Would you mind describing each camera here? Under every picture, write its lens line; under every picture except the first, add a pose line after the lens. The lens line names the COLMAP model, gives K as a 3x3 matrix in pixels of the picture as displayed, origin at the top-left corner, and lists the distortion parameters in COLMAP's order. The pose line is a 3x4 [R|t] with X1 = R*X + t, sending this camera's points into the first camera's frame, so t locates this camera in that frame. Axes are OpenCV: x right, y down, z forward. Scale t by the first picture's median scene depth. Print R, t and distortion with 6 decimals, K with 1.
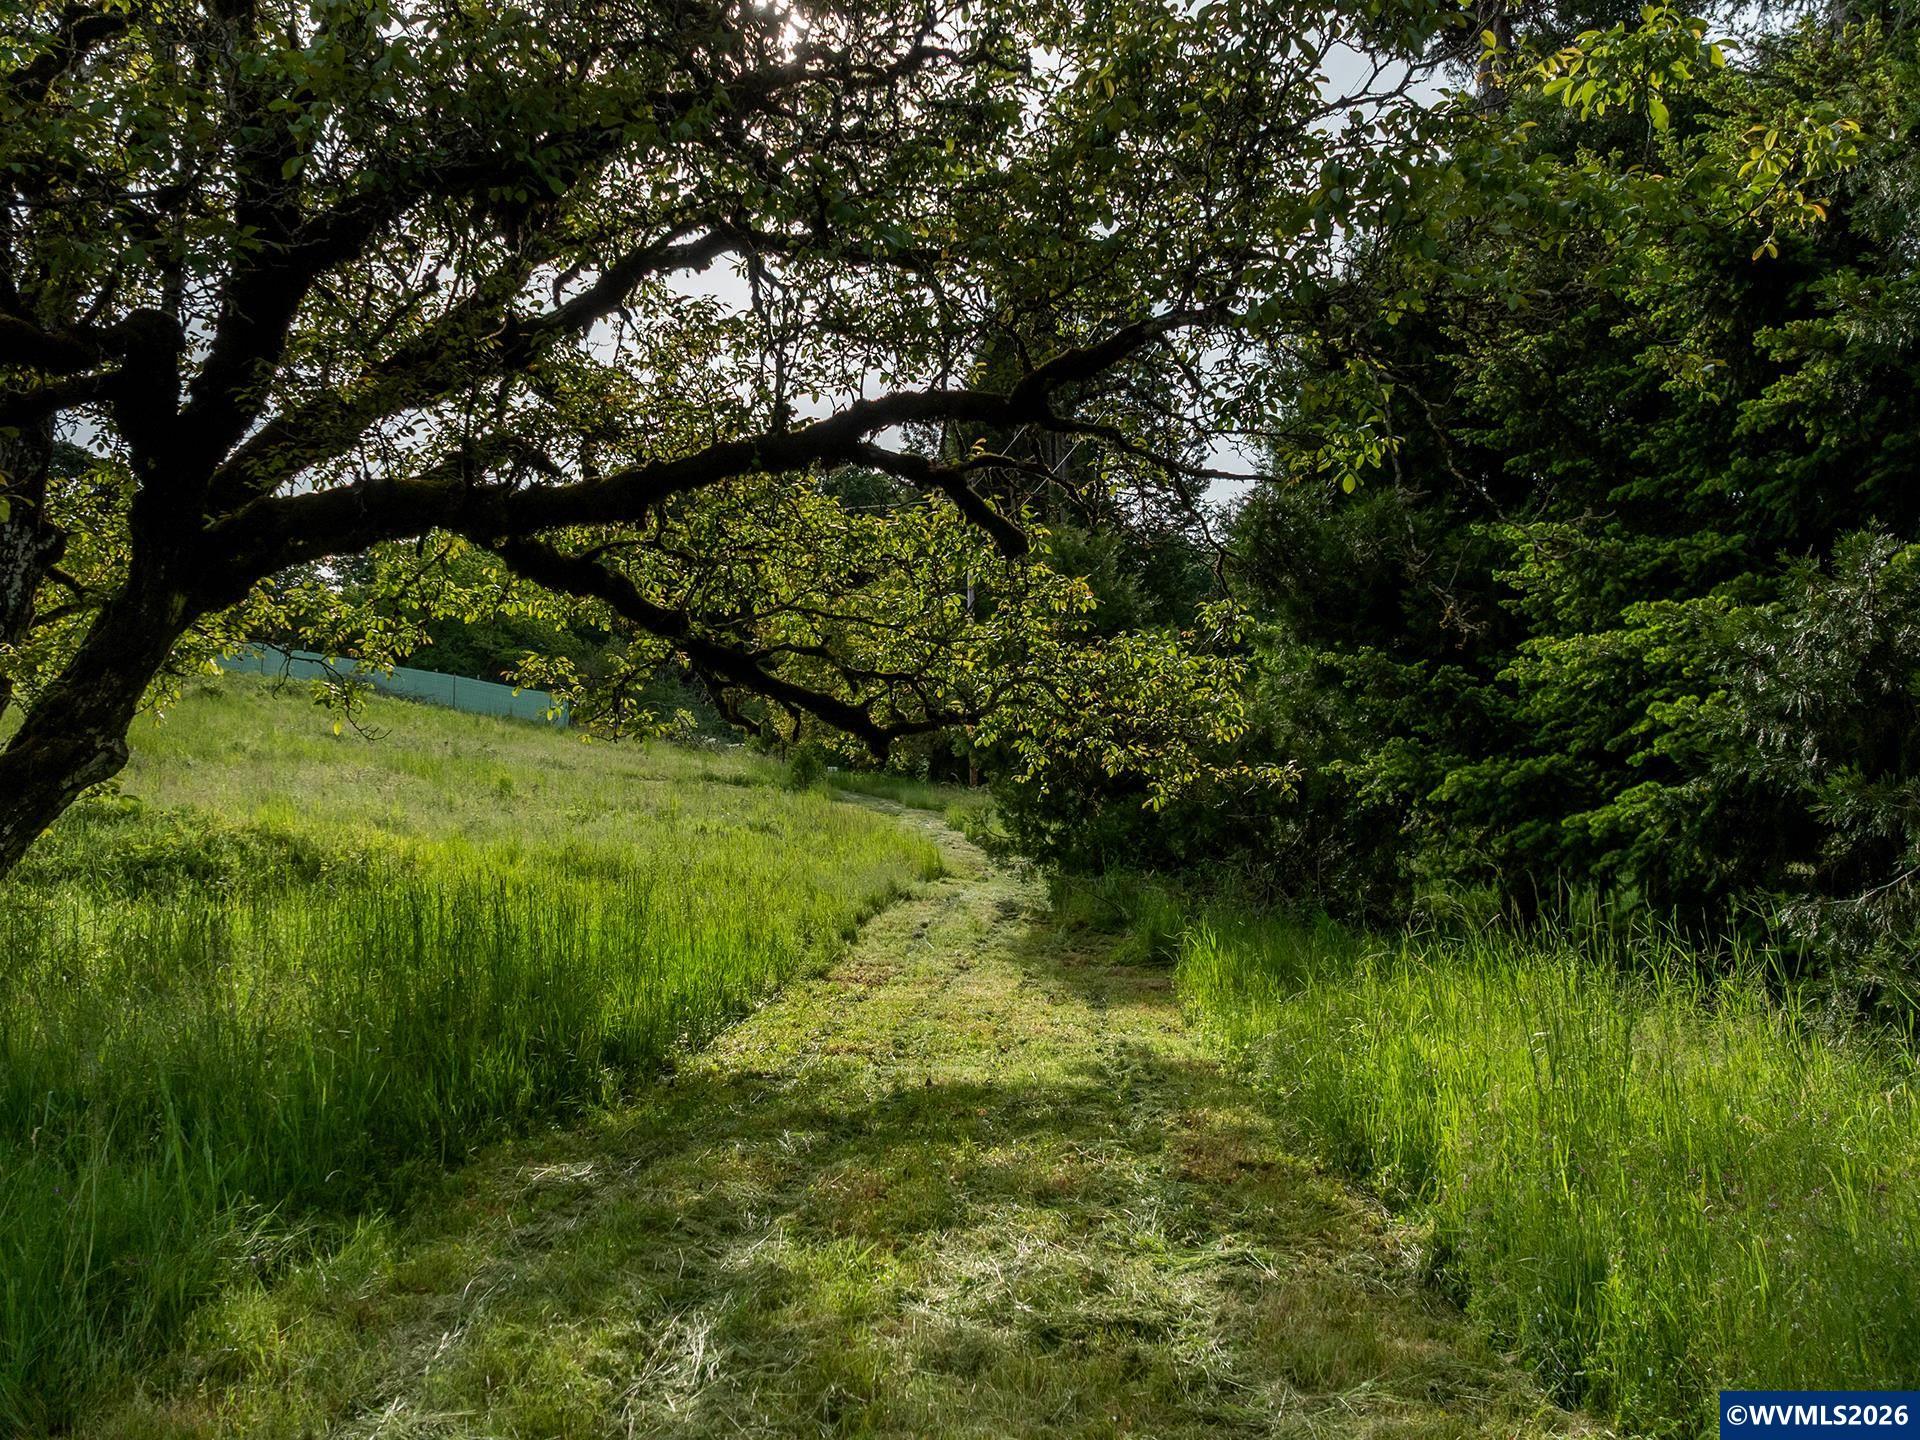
lens RADIAL K [[1803.8, 0, 966.7], [0, 1803.8, 718.9], [0, 0, 1]] dist [-0.020083, 0.000000]
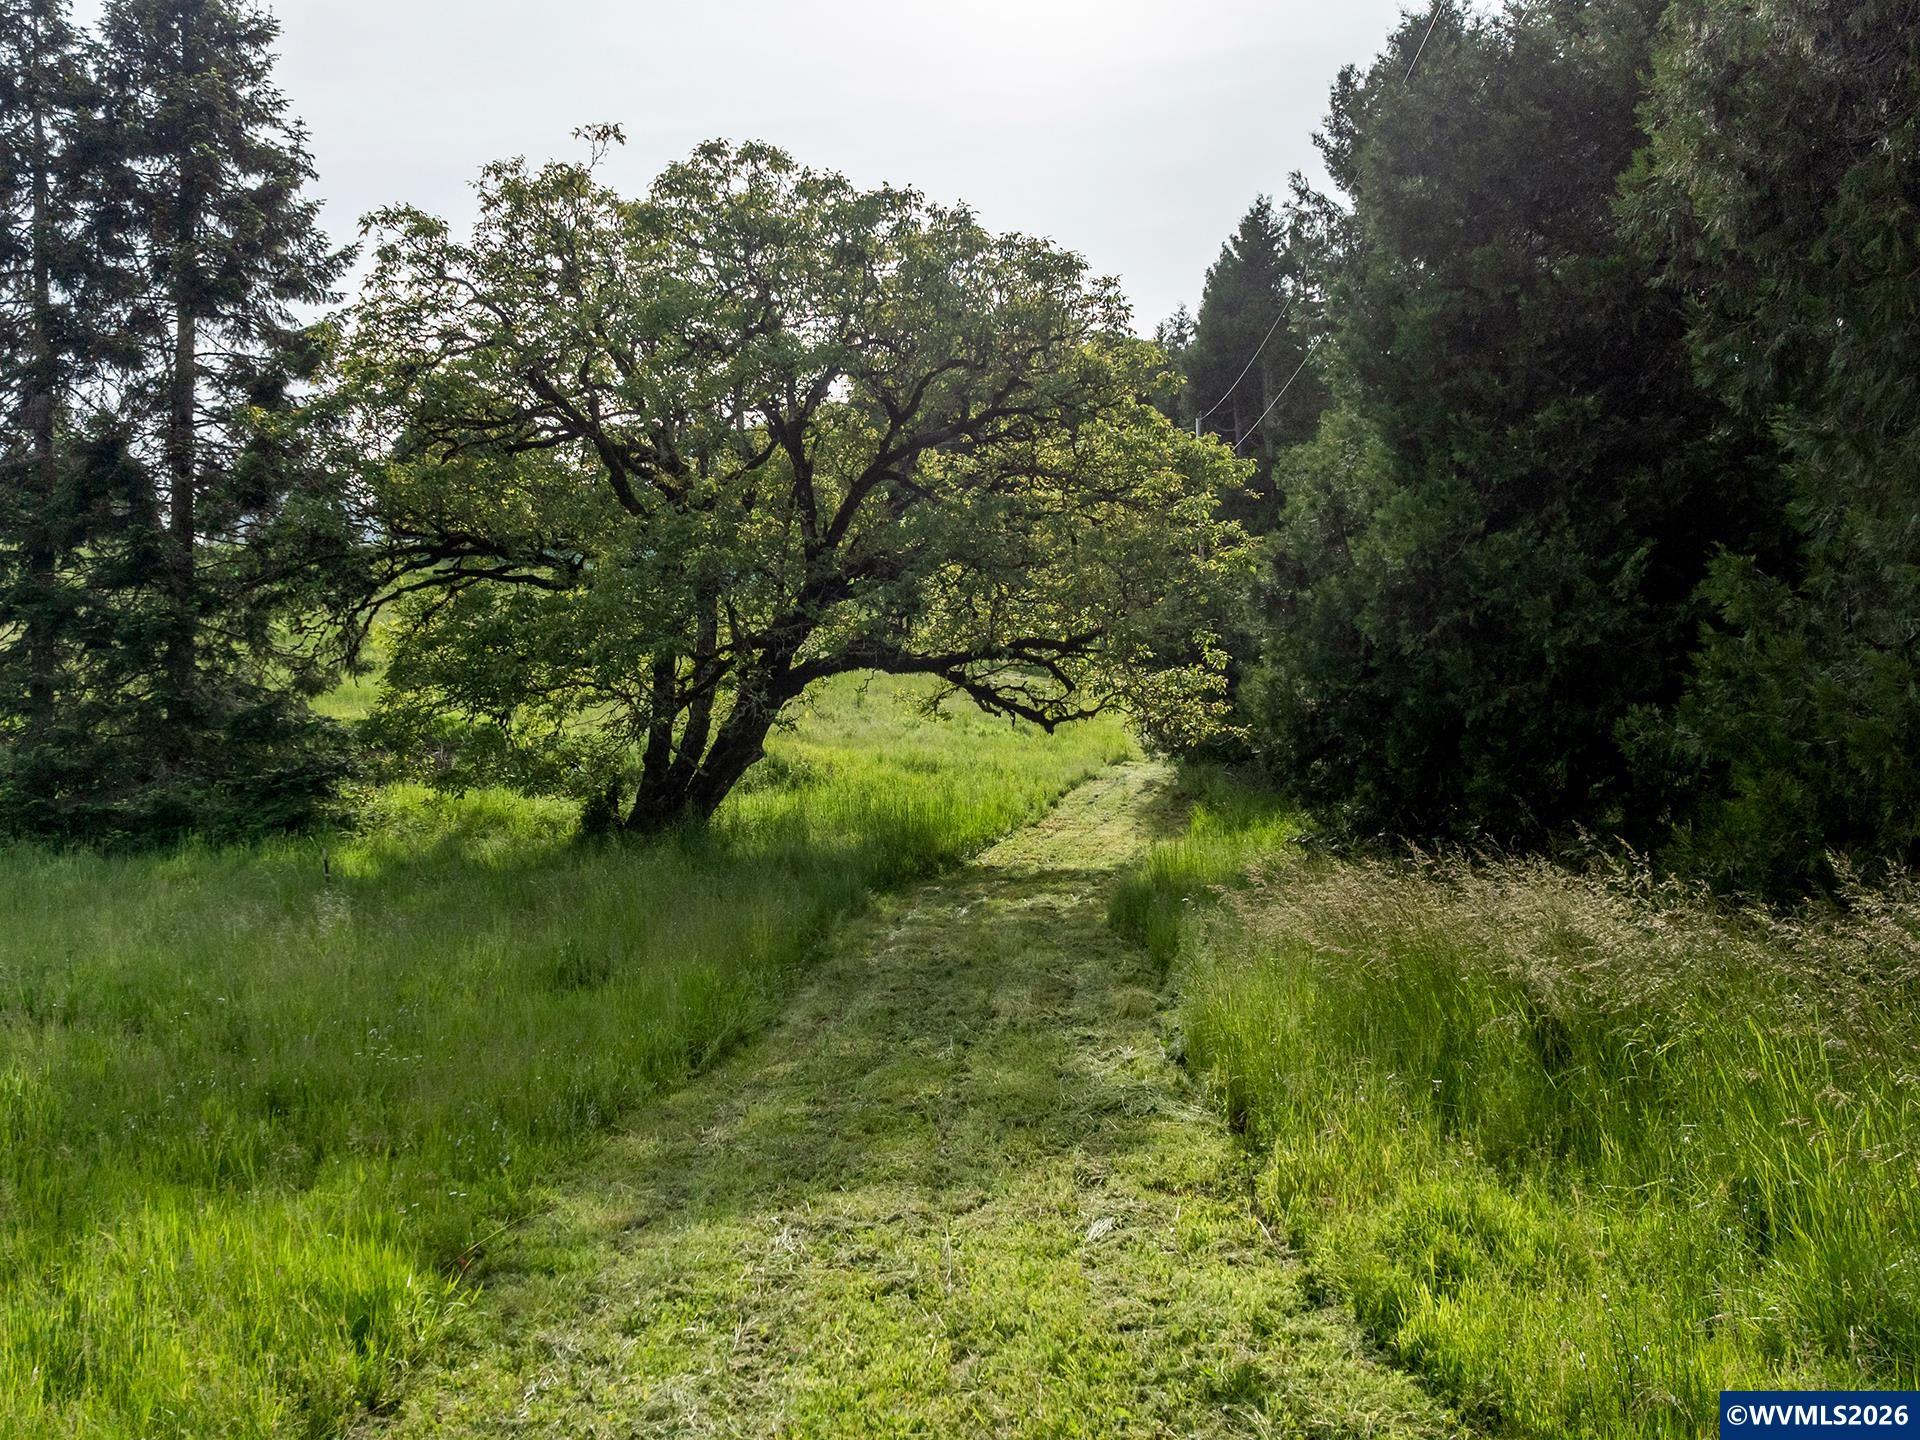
lens RADIAL K [[1803.8, 0, 958.4], [0, 1803.8, 719.8], [0, 0, 1]] dist [-0.020083, 0.000000]
pose [[0.985379, -0.016461, -0.169577, 0.203756], [0.032653, 0.995117, 0.093142, -0.191418], [0.167216, -0.097317, 0.981106, -1.140478]]
